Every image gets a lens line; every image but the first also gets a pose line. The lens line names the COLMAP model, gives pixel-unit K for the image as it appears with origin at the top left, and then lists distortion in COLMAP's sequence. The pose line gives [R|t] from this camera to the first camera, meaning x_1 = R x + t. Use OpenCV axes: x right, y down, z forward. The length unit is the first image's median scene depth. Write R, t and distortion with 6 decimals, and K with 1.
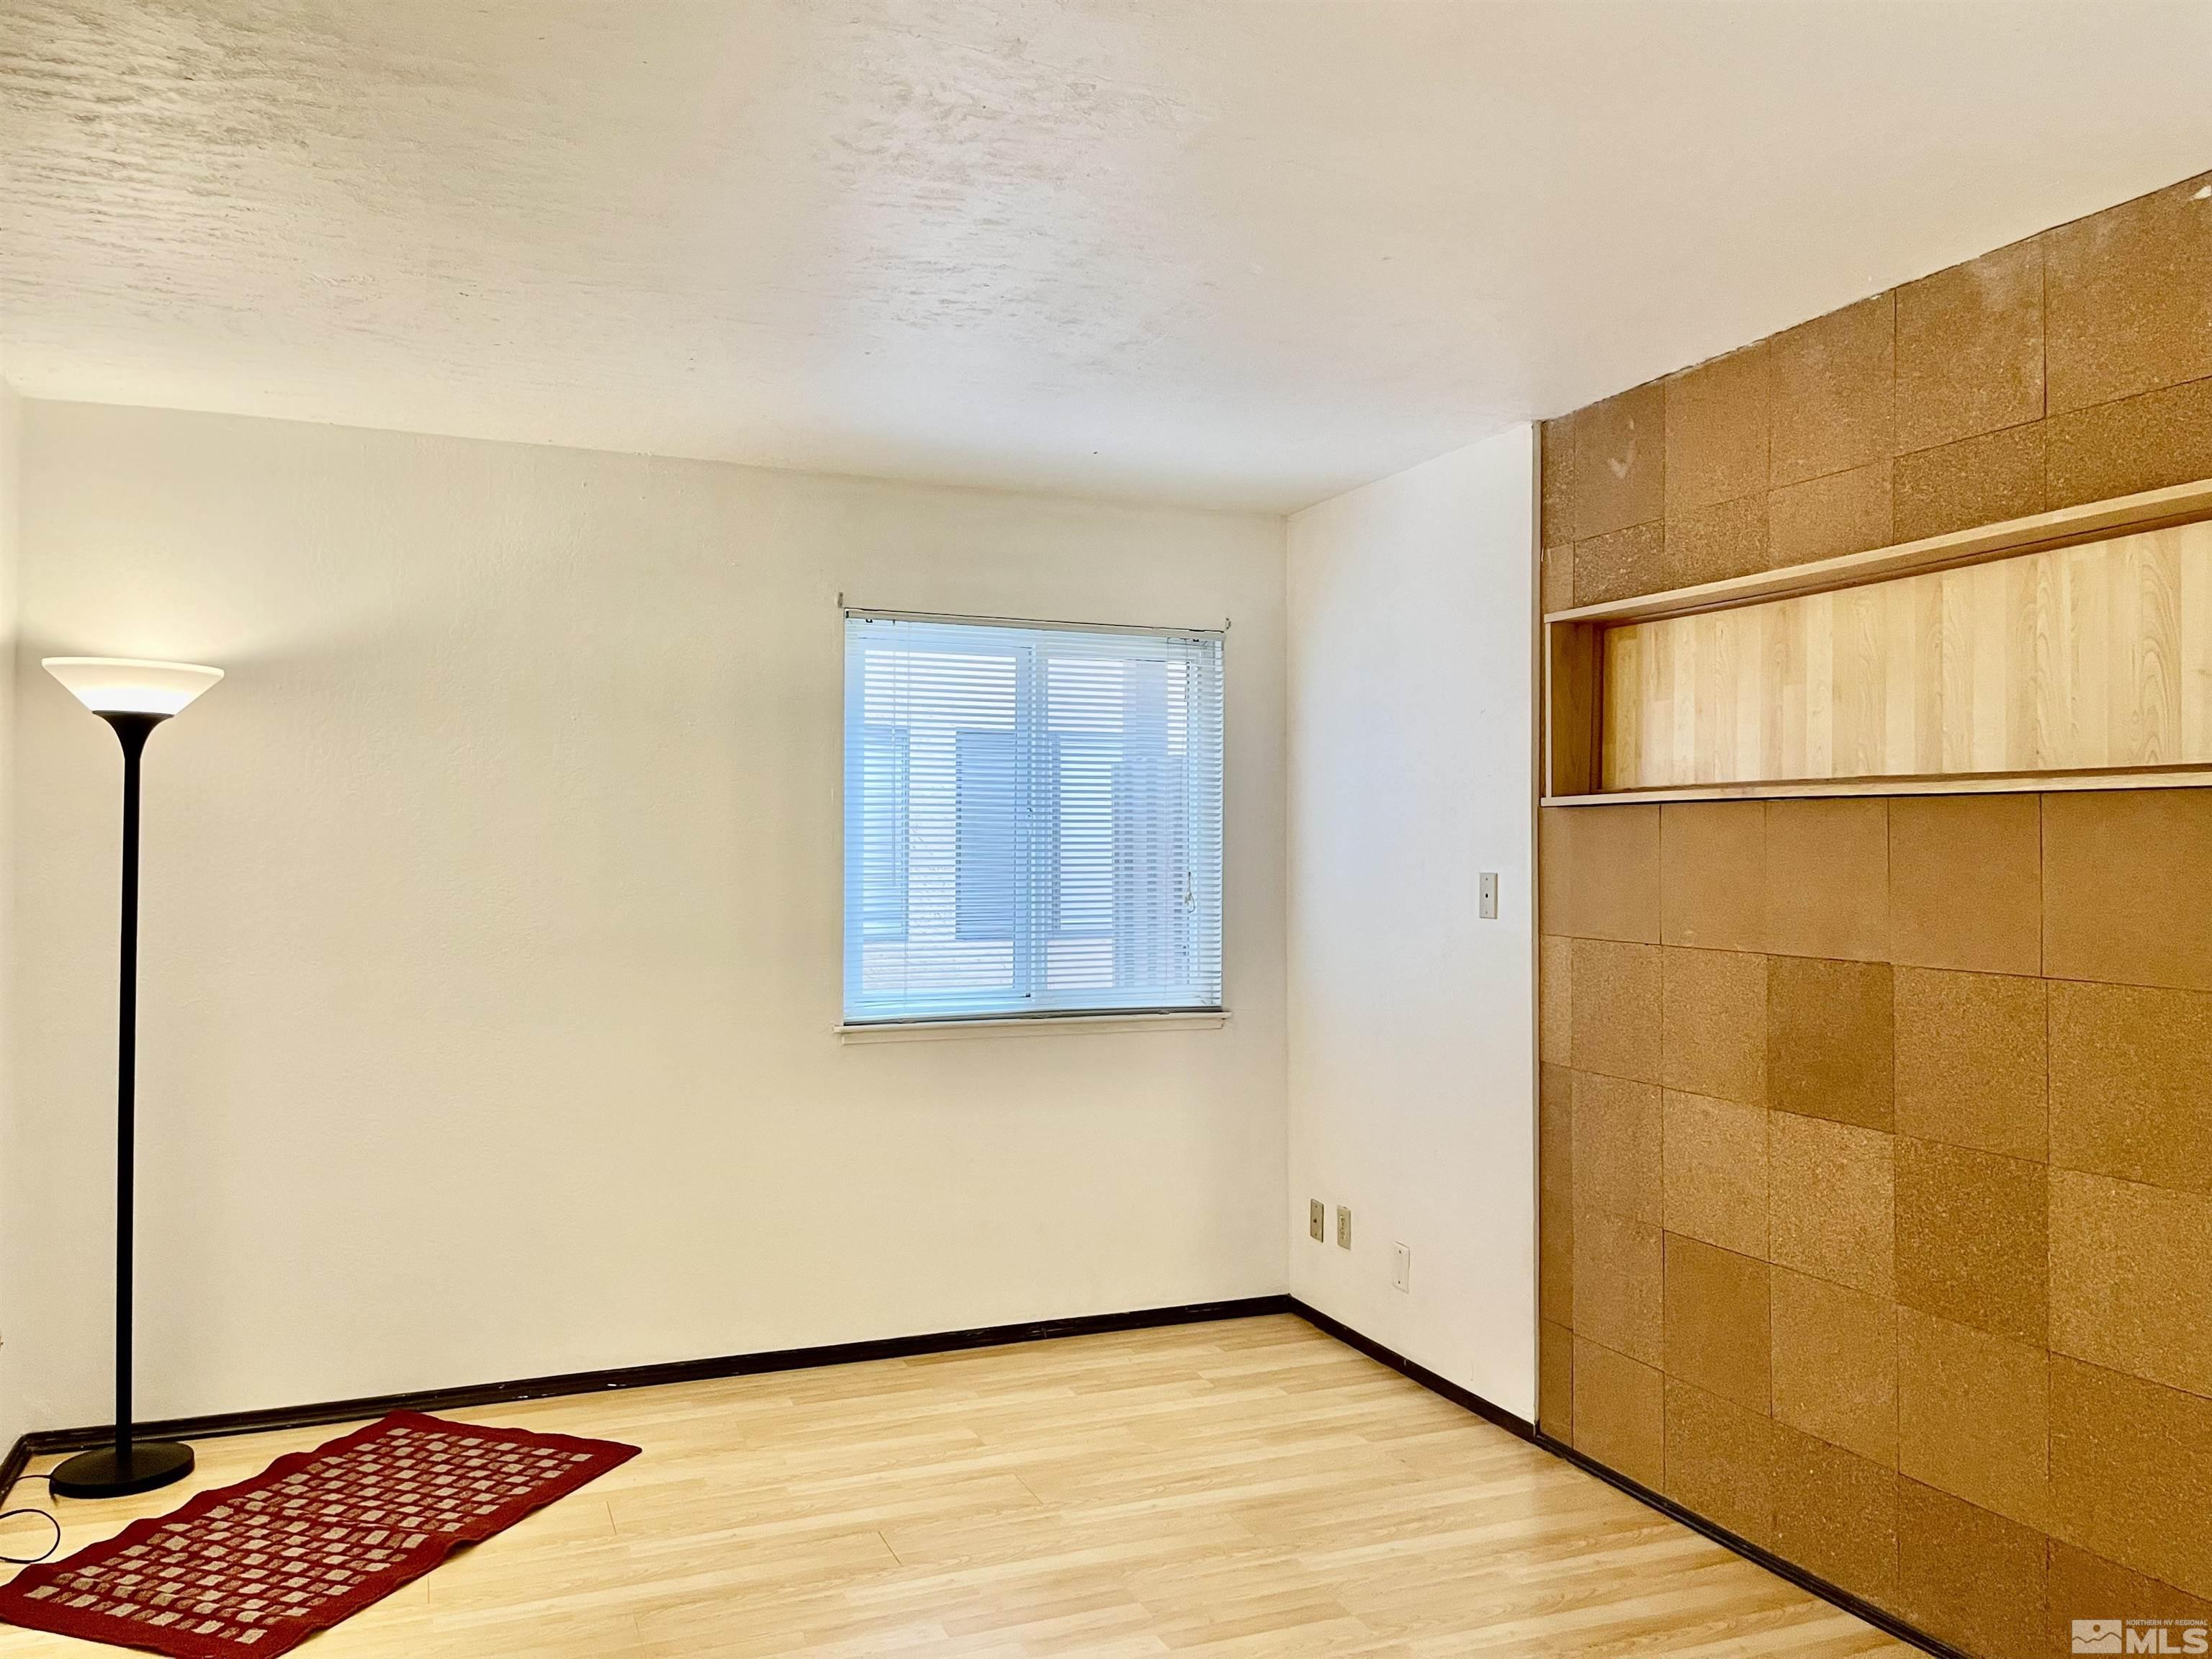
lens RADIAL K [[1649.5, 0, 1124.5], [0, 1649.5, 826.3], [0, 0, 1]] dist [0.070859, -0.095876]
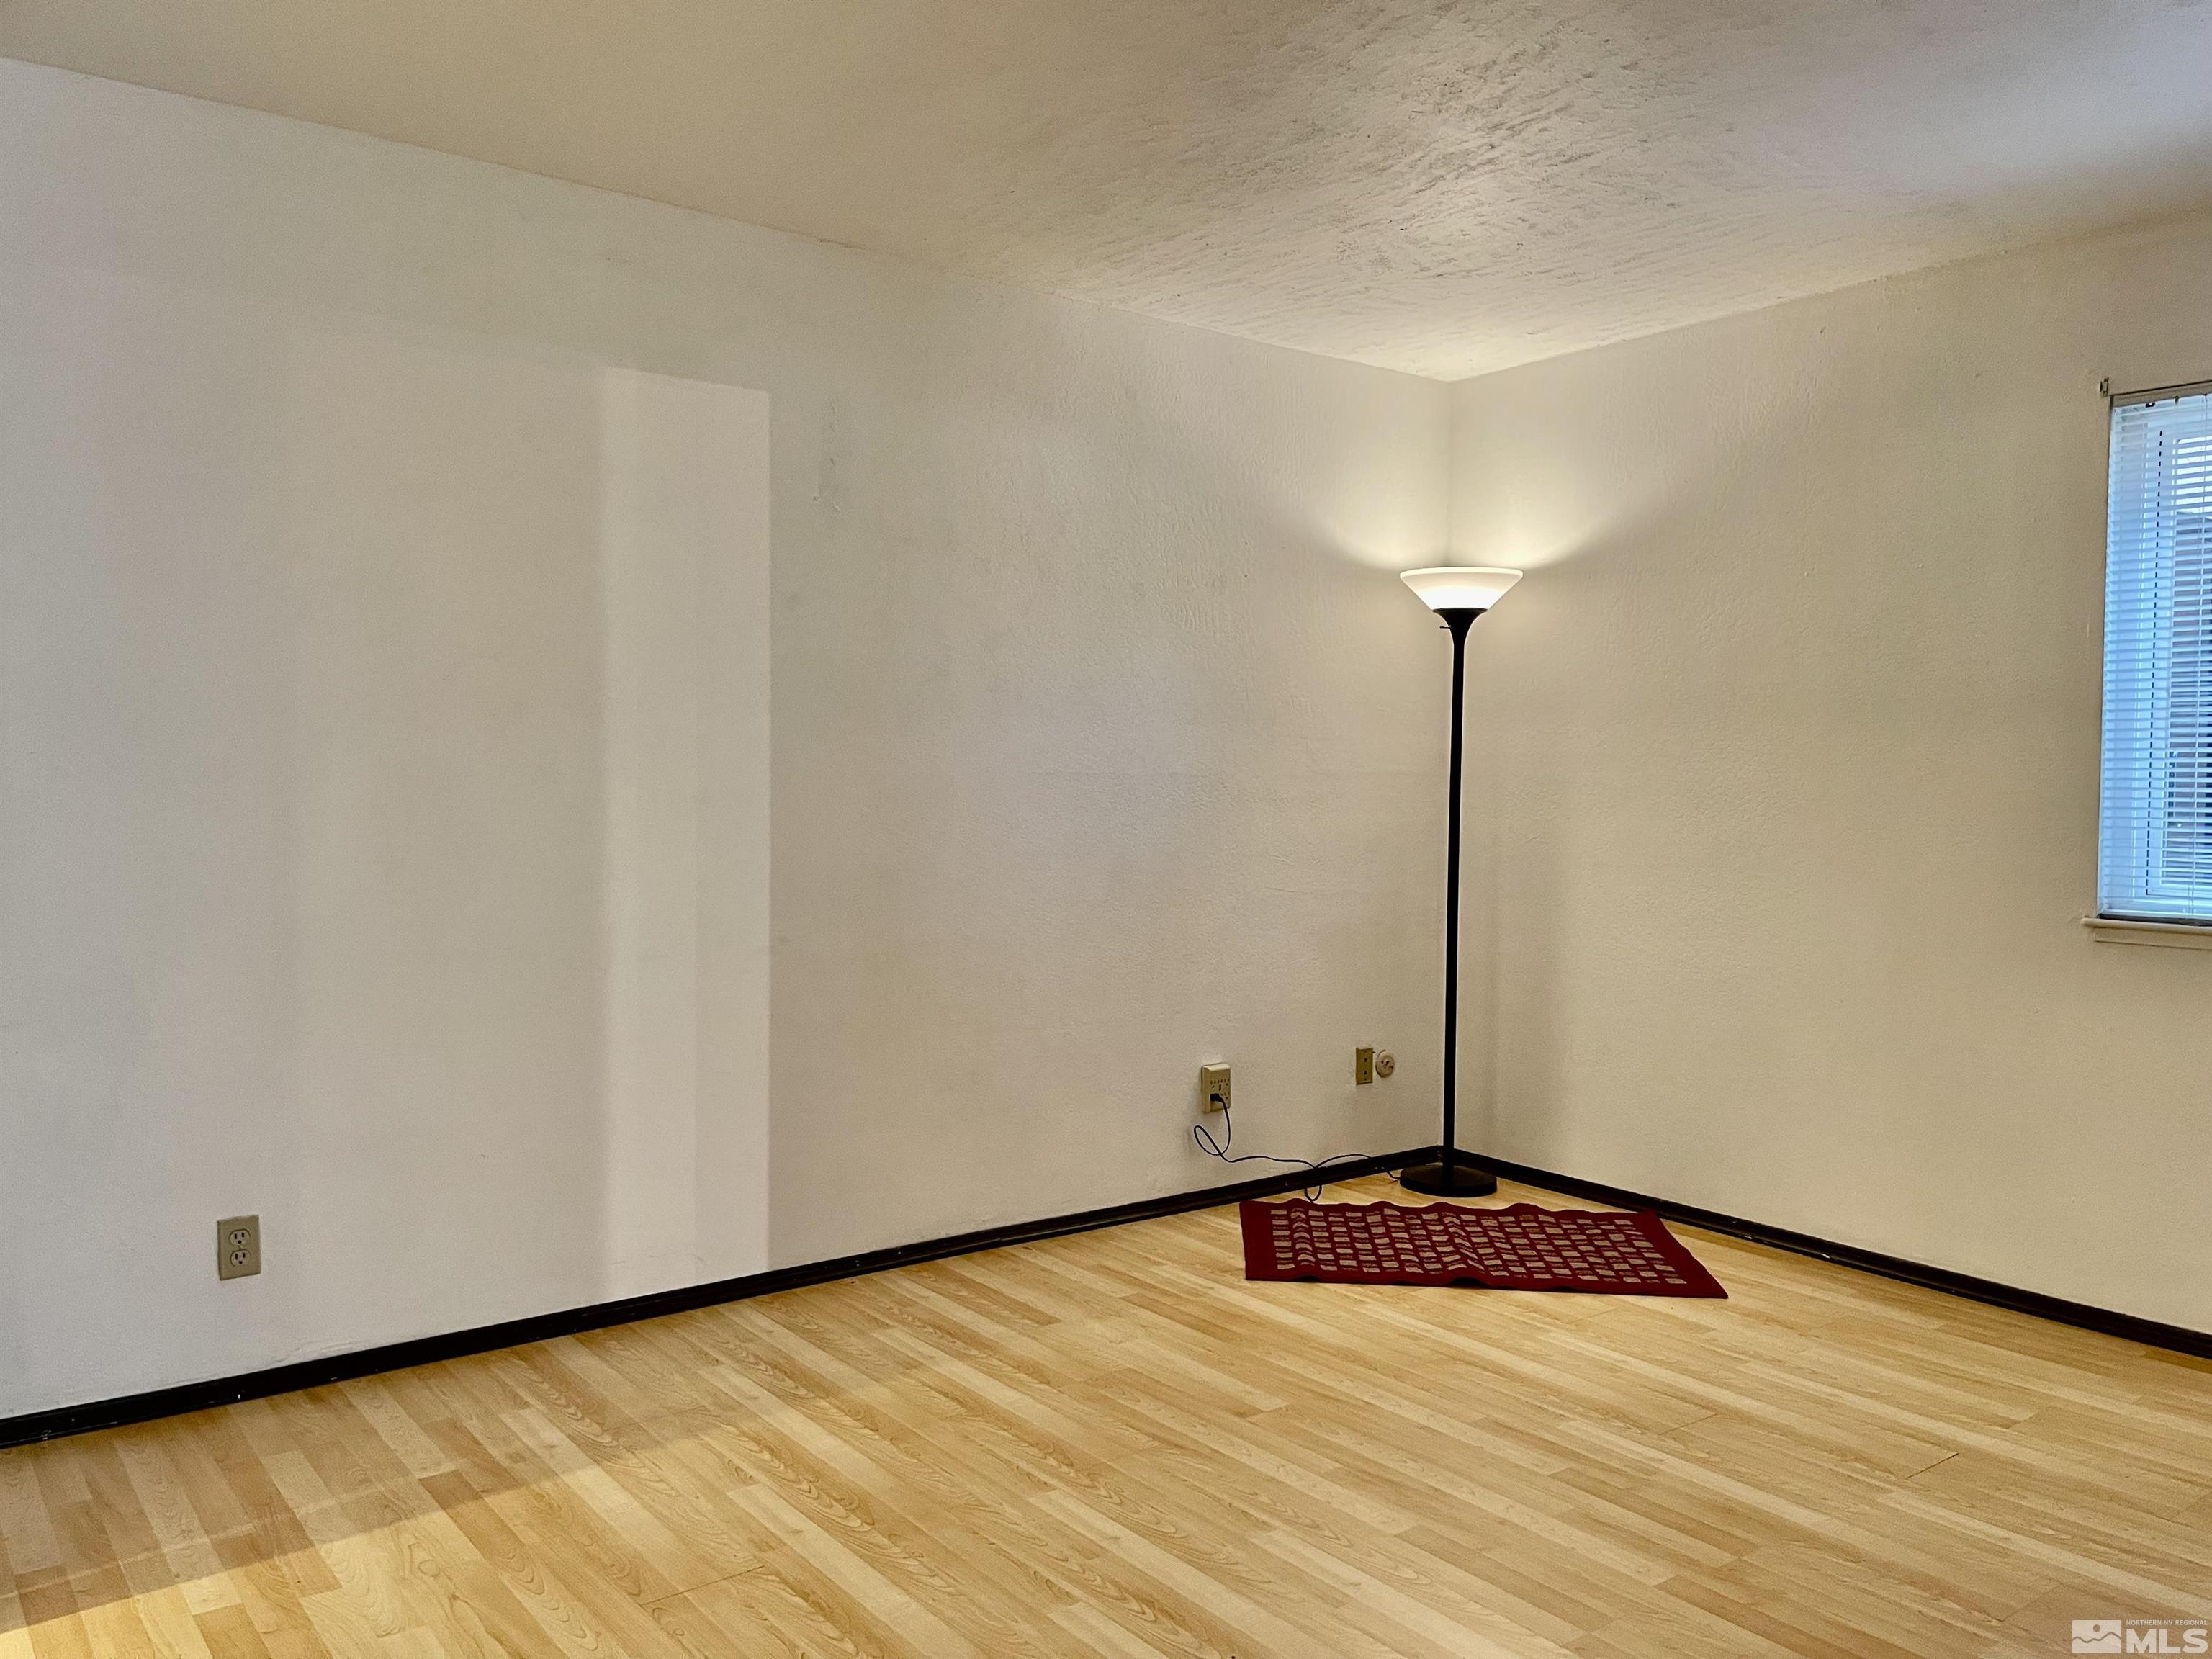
lens RADIAL K [[1649.5, 0, 1111.8], [0, 1649.5, 829.9], [0, 0, 1]] dist [0.070859, -0.095876]
pose [[0.265726, 0.035915, -0.963379, 0.598469], [0.002954, 0.999271, 0.038068, 0.055666], [0.964044, -0.012962, 0.265426, 0.396771]]
